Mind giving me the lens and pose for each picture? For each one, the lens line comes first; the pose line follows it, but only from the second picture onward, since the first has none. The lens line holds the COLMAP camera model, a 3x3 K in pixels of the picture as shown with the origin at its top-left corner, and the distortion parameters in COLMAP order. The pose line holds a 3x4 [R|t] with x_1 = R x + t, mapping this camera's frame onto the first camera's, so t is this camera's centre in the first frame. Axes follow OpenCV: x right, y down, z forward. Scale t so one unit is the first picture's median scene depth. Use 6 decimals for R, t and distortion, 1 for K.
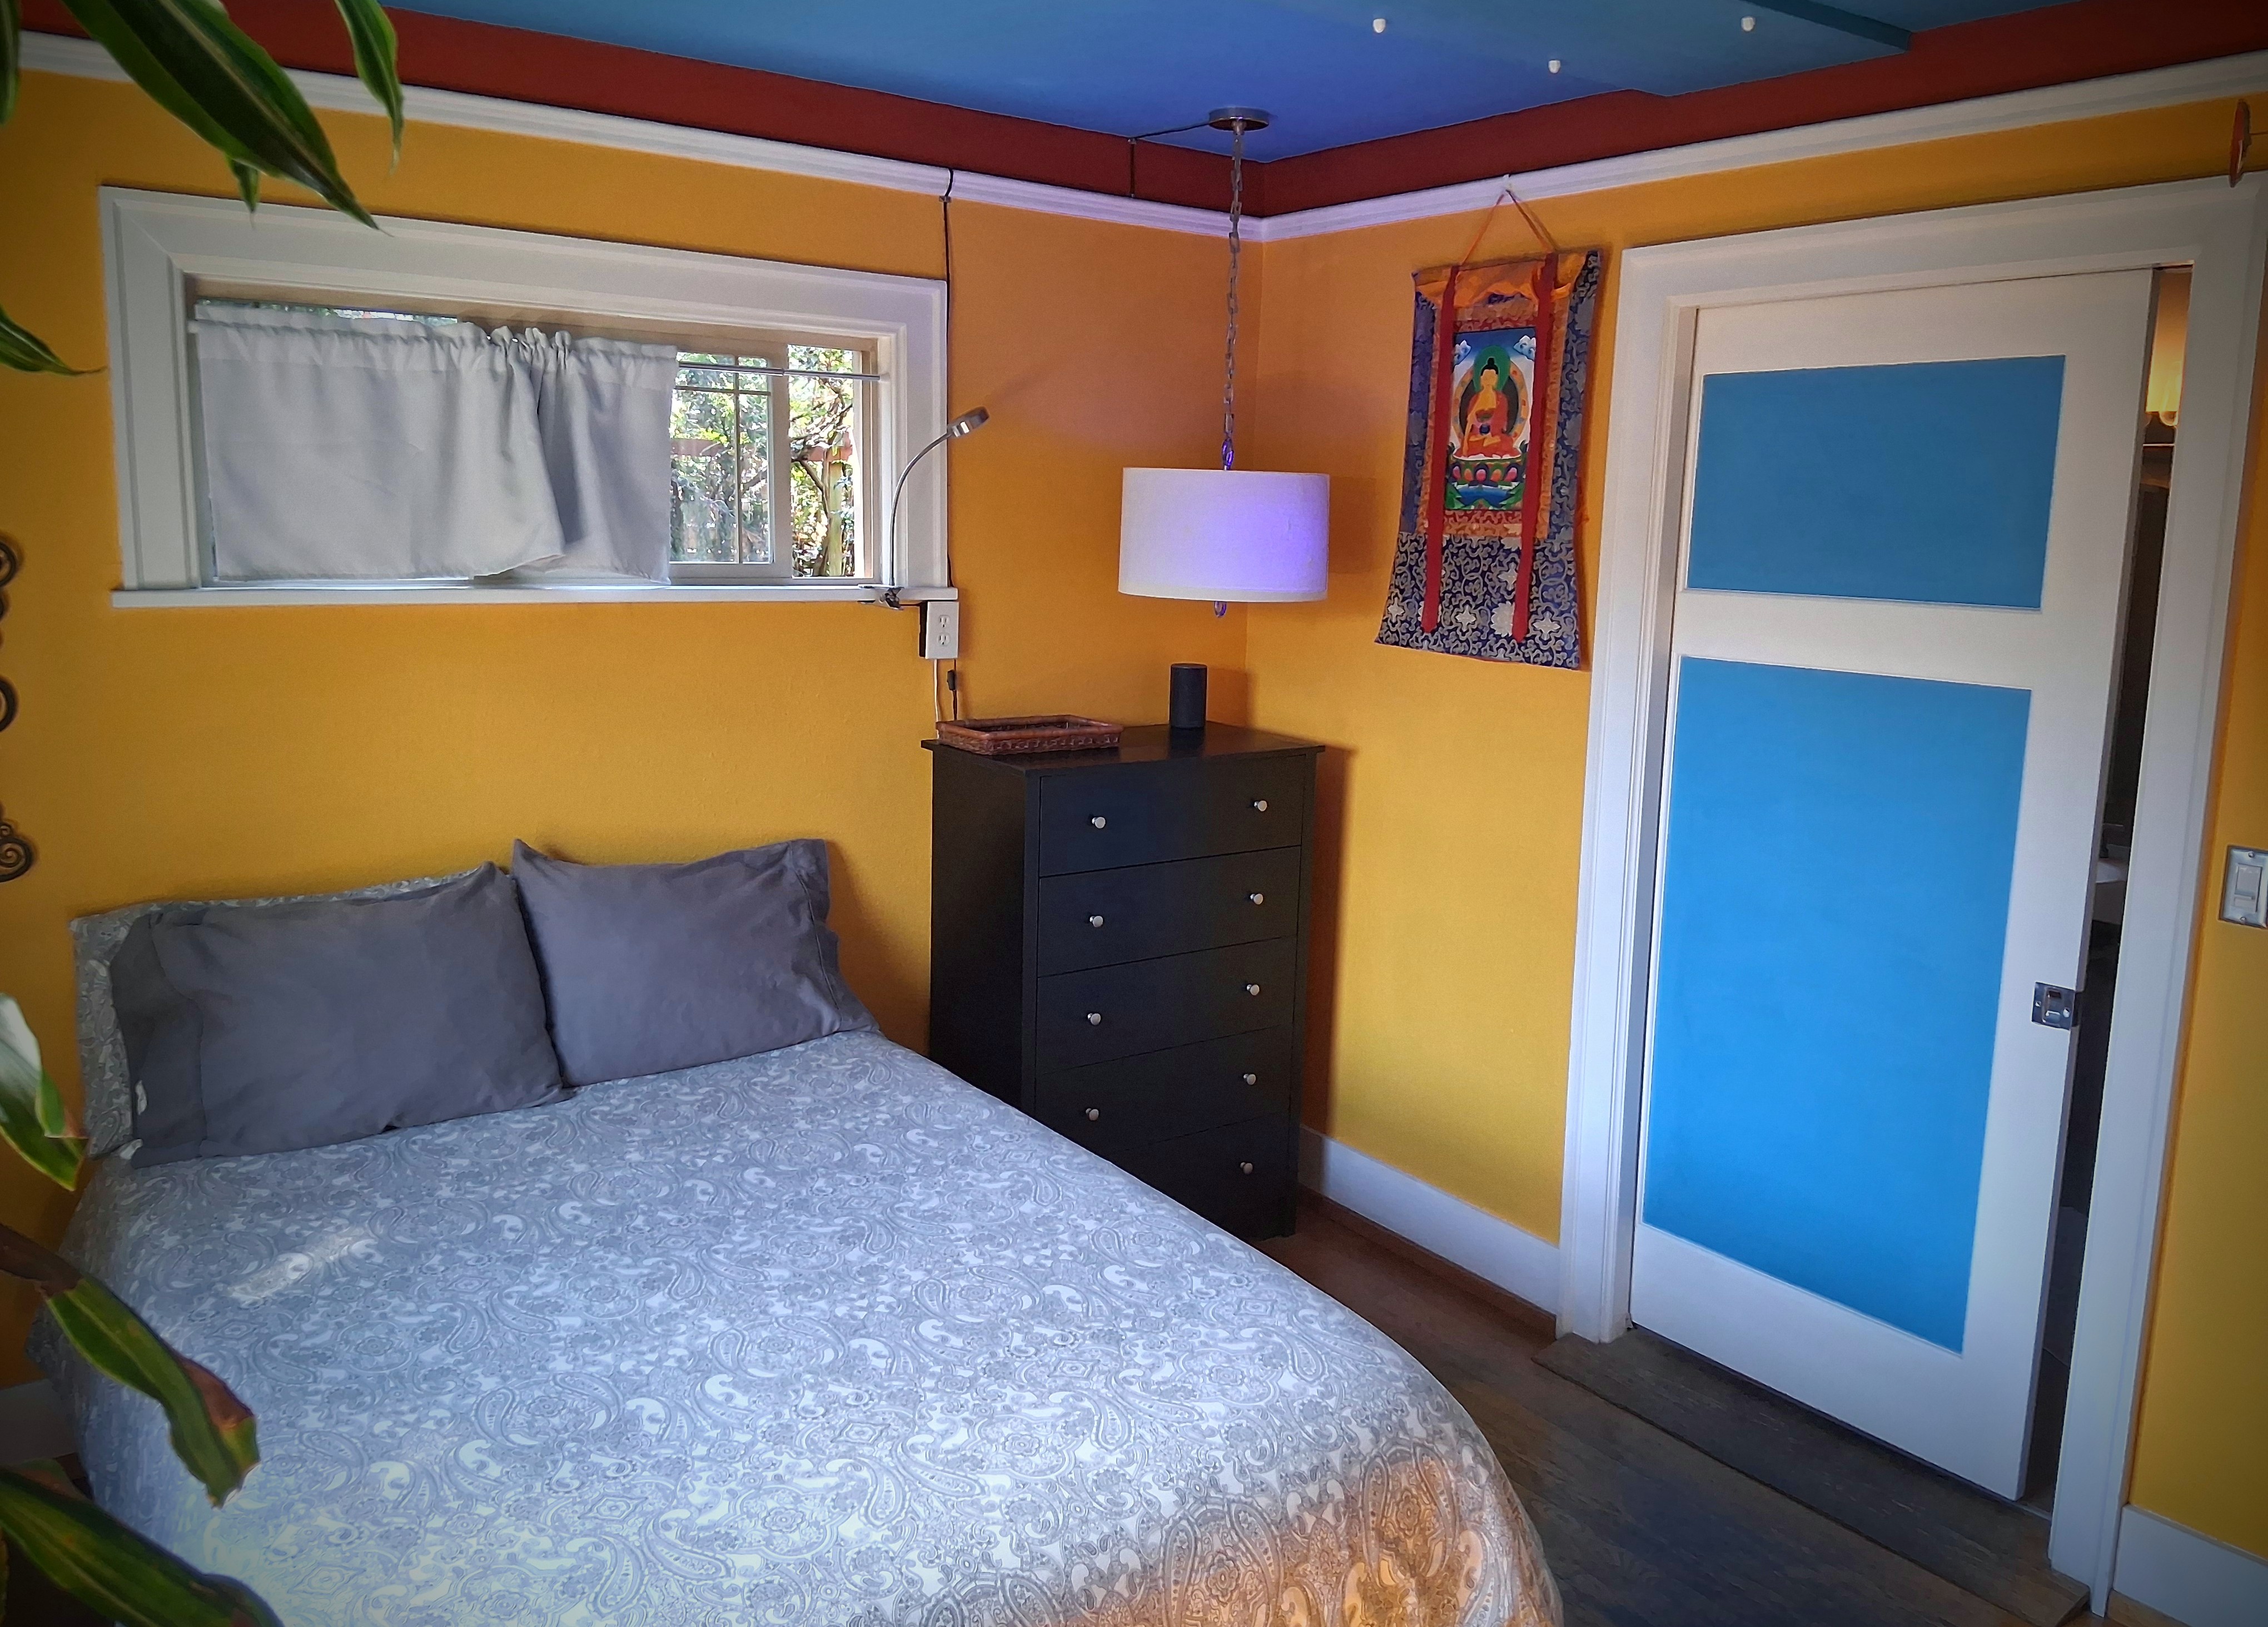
lens RADIAL K [[1765.6, 0, 1134.0], [0, 1765.6, 813.5], [0, 0, 1]] dist [-0.041666, -0.004824]
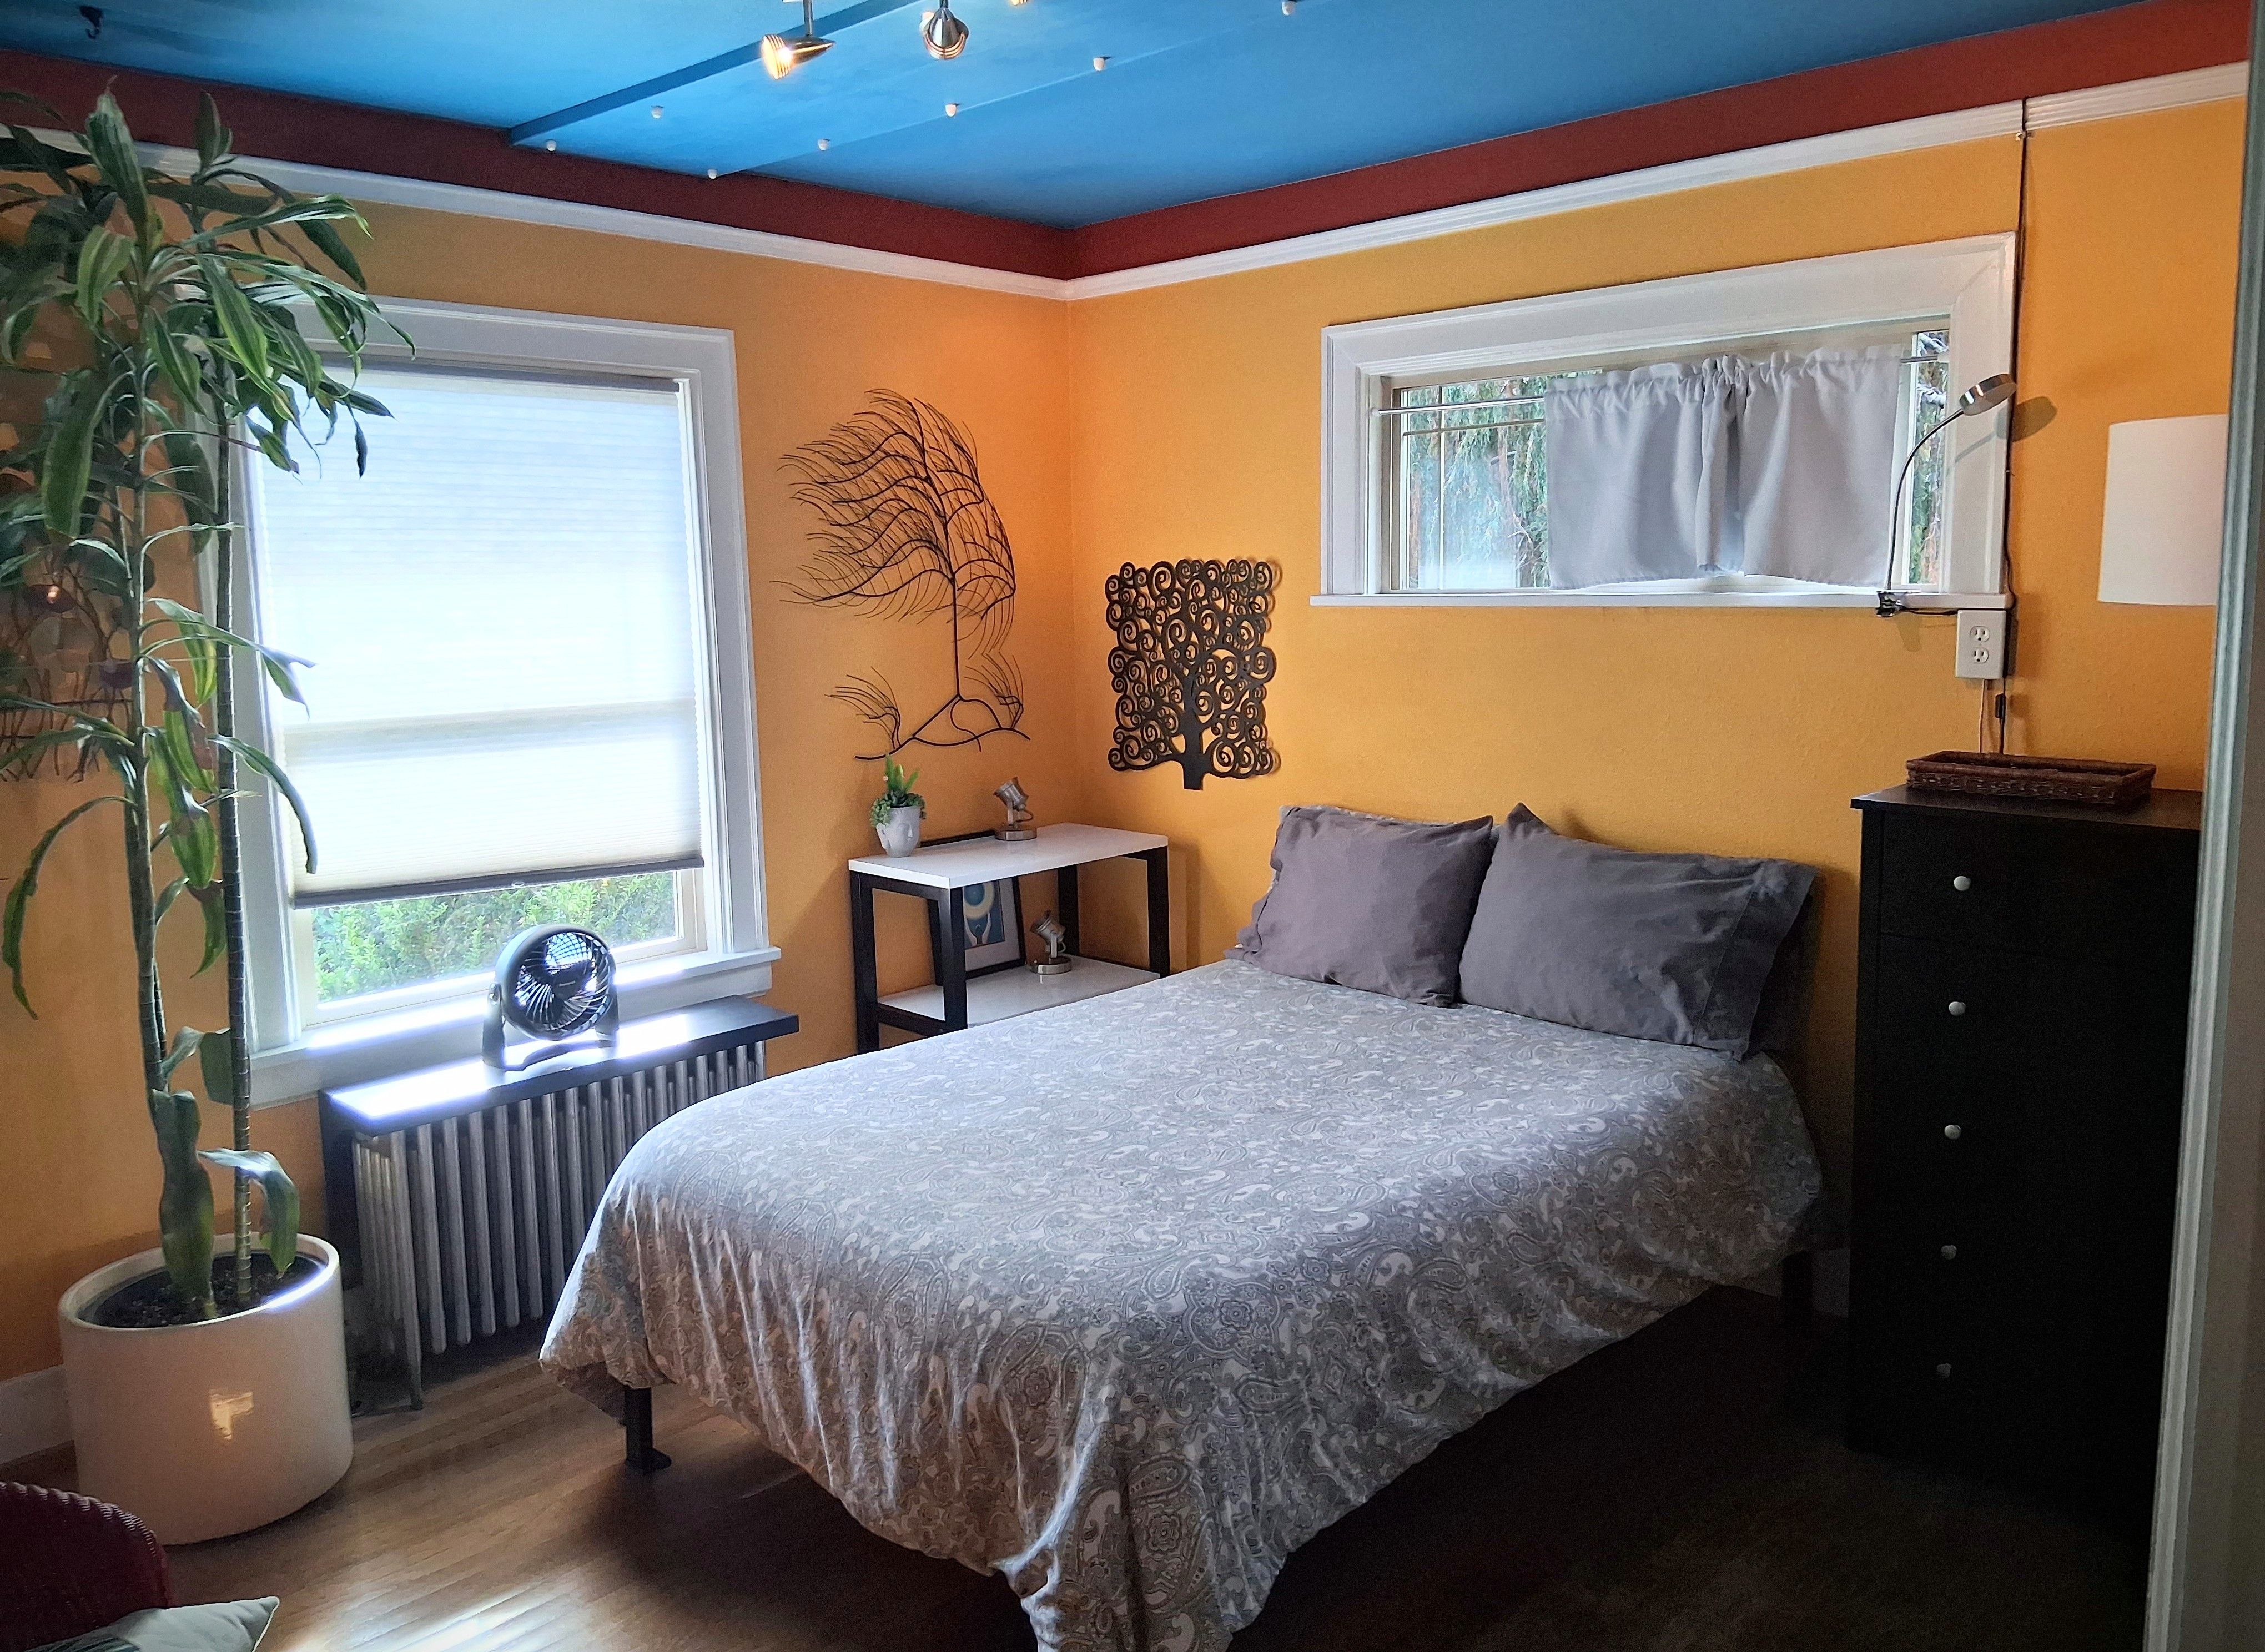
lens RADIAL K [[1763.9, 0, 1132.5], [0, 1763.9, 826.0], [0, 0, 1]] dist [0.171655, -0.002855]
pose [[0.141009, 0.130522, -0.981367, 1.031819], [-0.151834, 0.982395, 0.108843, -0.080161], [0.978296, 0.133657, 0.158344, 0.672061]]
